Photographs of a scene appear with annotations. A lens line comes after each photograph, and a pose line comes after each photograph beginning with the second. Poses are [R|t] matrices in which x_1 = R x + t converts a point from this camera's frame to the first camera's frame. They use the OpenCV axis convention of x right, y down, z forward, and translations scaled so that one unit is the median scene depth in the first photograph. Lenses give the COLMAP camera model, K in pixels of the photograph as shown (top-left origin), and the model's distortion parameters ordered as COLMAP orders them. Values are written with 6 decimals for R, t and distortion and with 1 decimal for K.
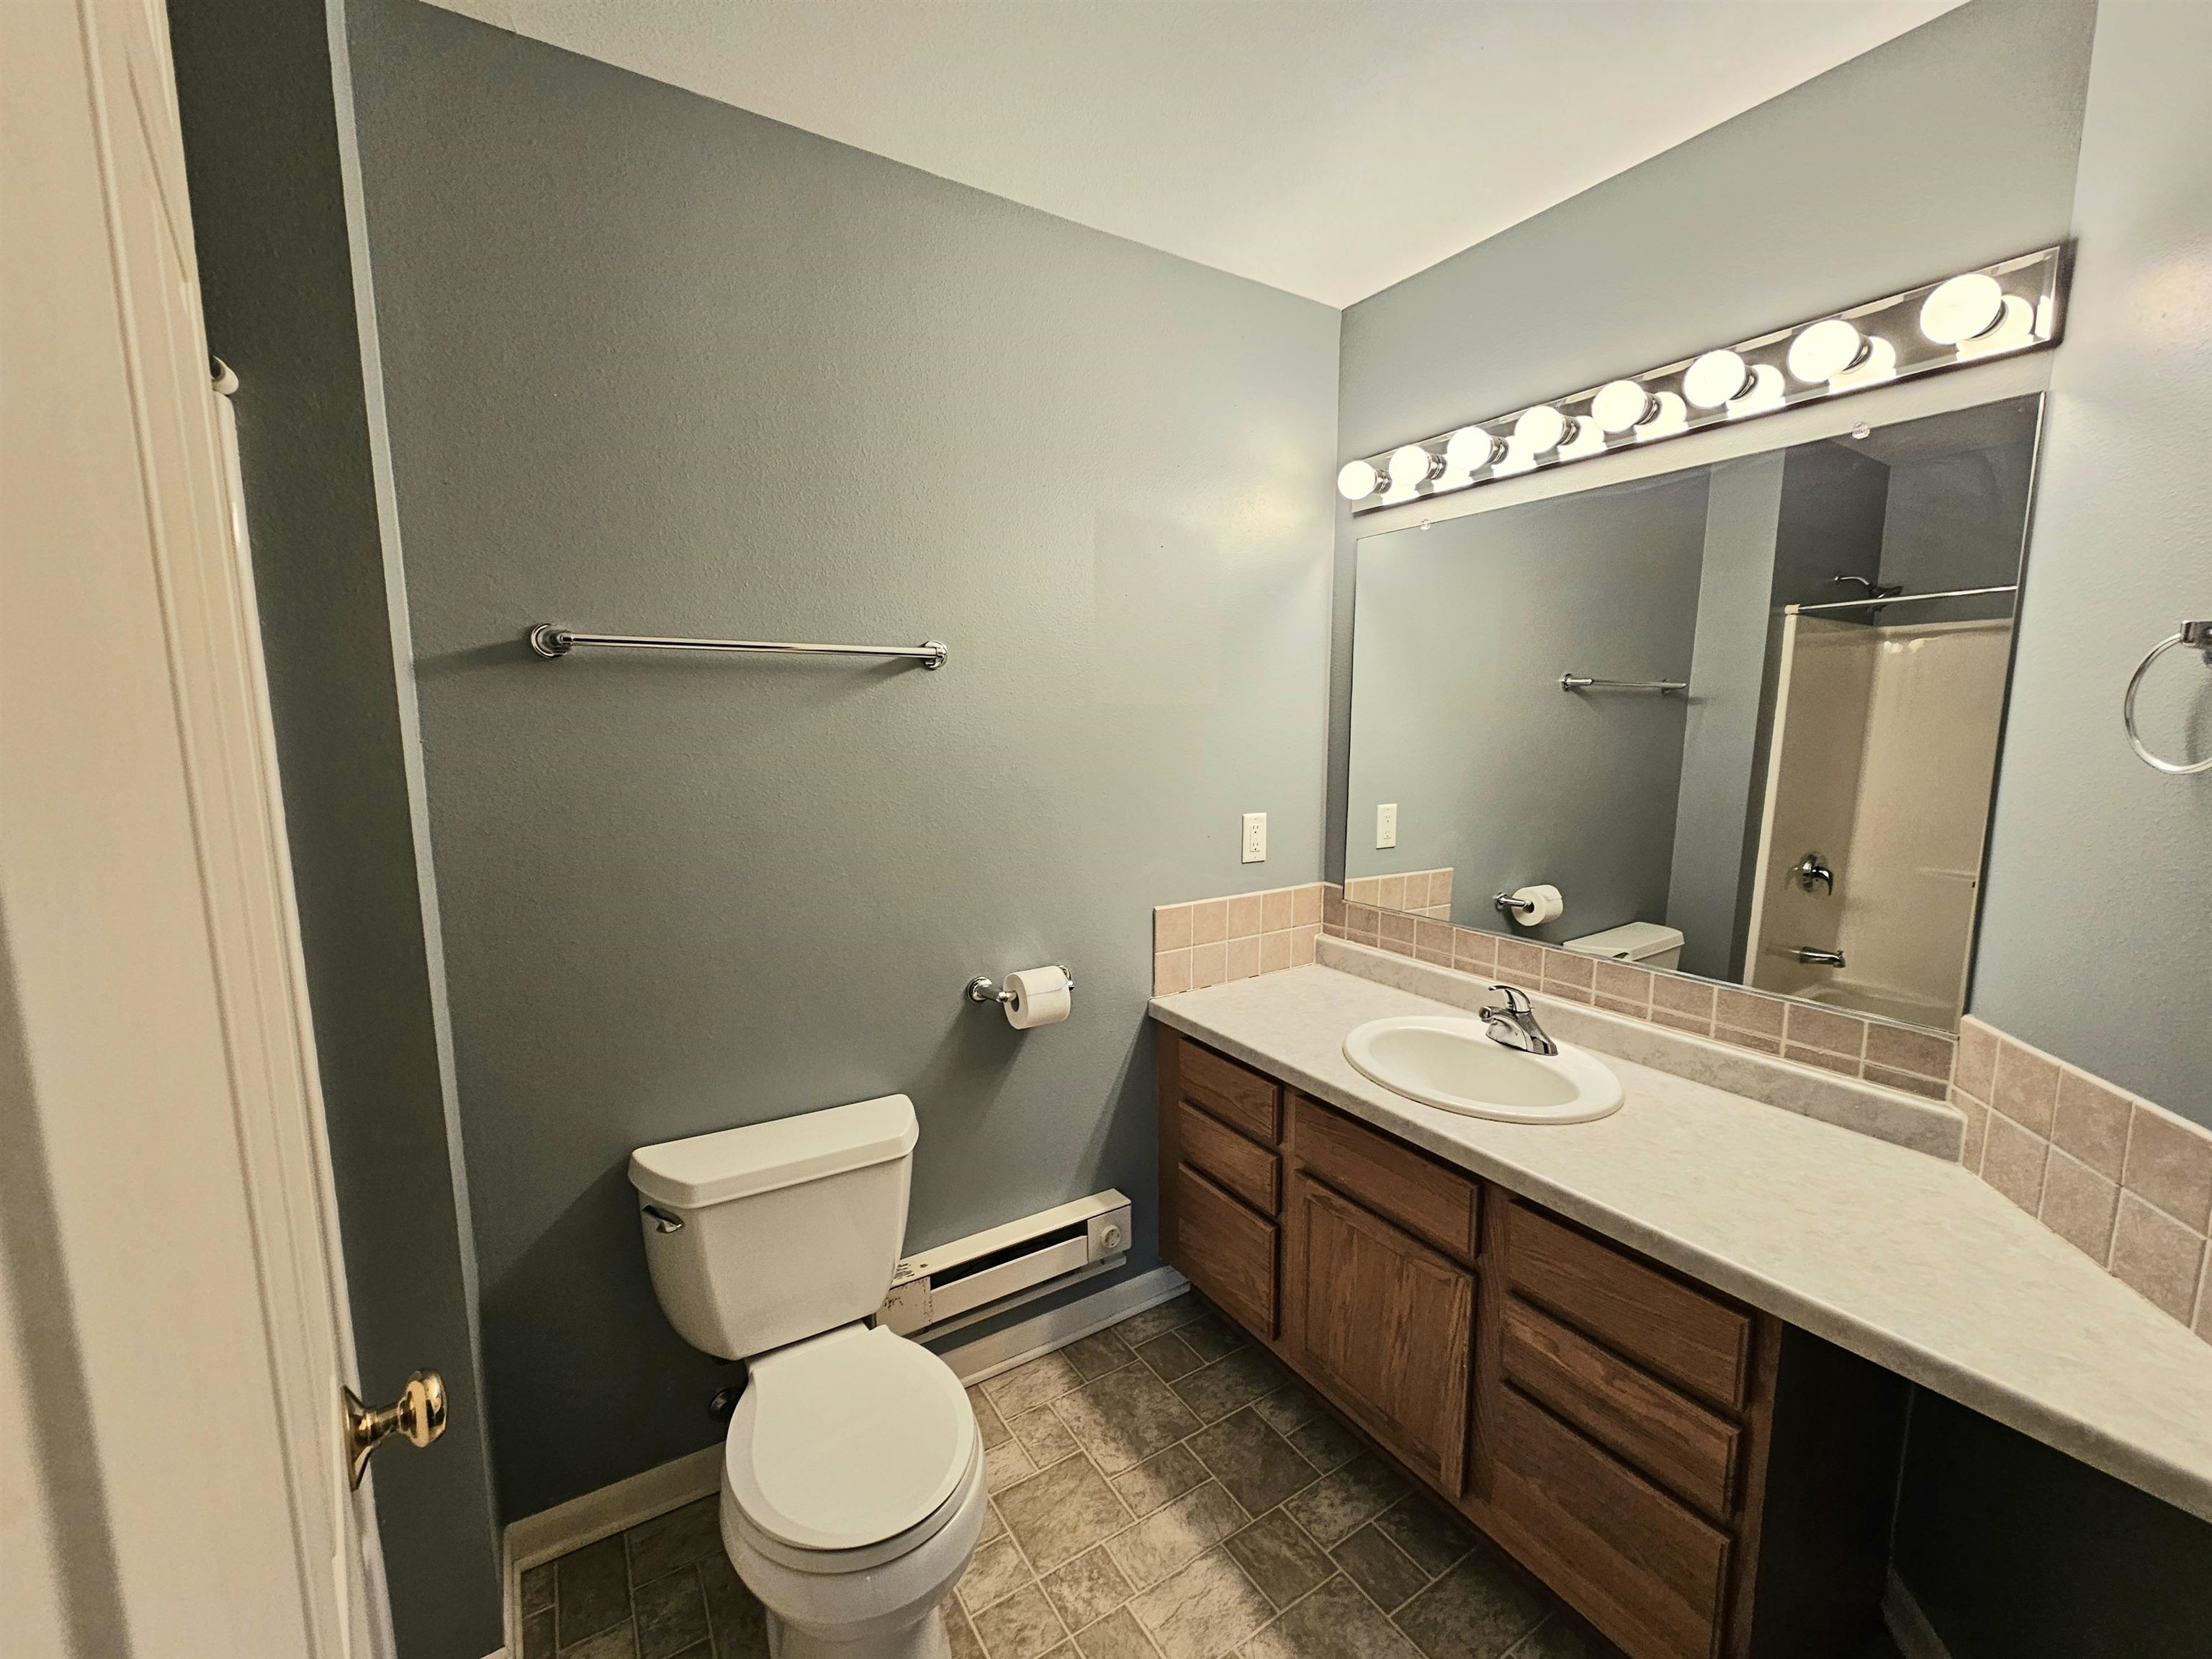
lens RADIAL K [[903.5, 0, 1105.9], [0, 903.5, 838.5], [0, 0, 1]] dist [-0.001459, 0.000236]
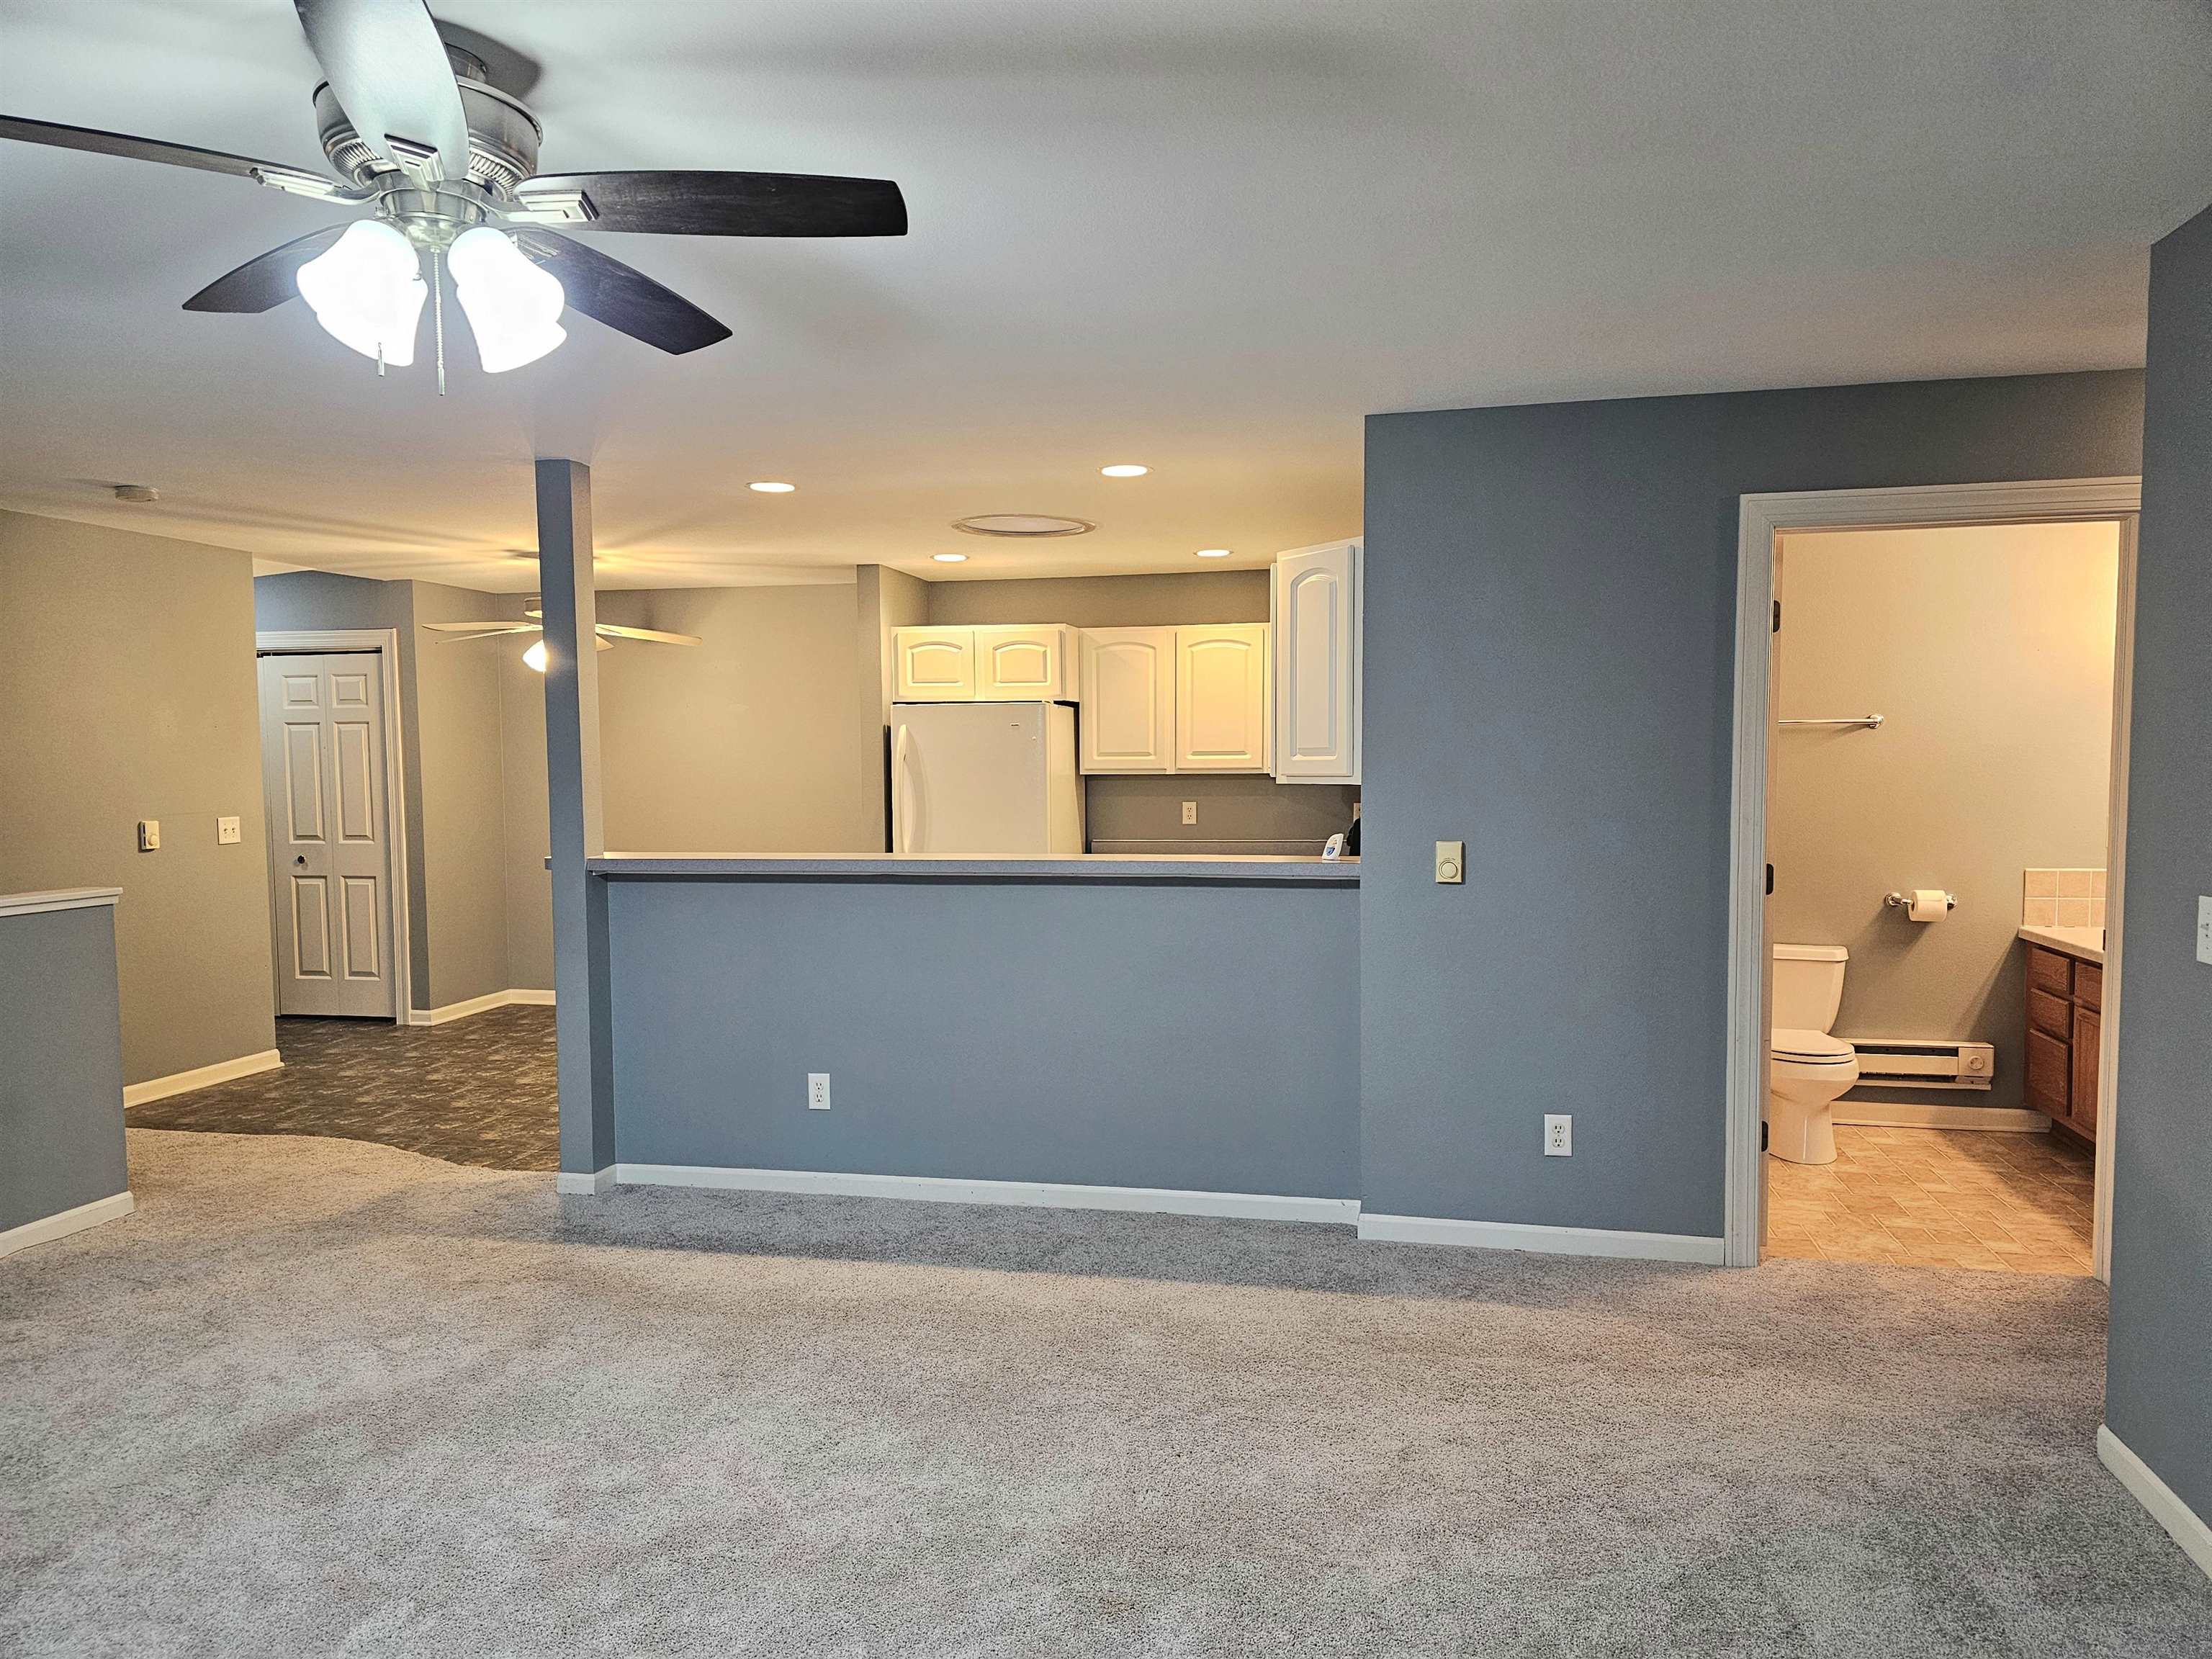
lens RADIAL K [[1372.7, 0, 1104.9], [0, 1372.7, 802.3], [0, 0, 1]] dist [0.001188, 0.001487]
pose [[0.689848, 0.037303, -0.722993, 0.782296], [-0.100602, 0.993922, -0.044708, 0.262843], [0.716930, 0.103576, 0.689408, -2.146654]]
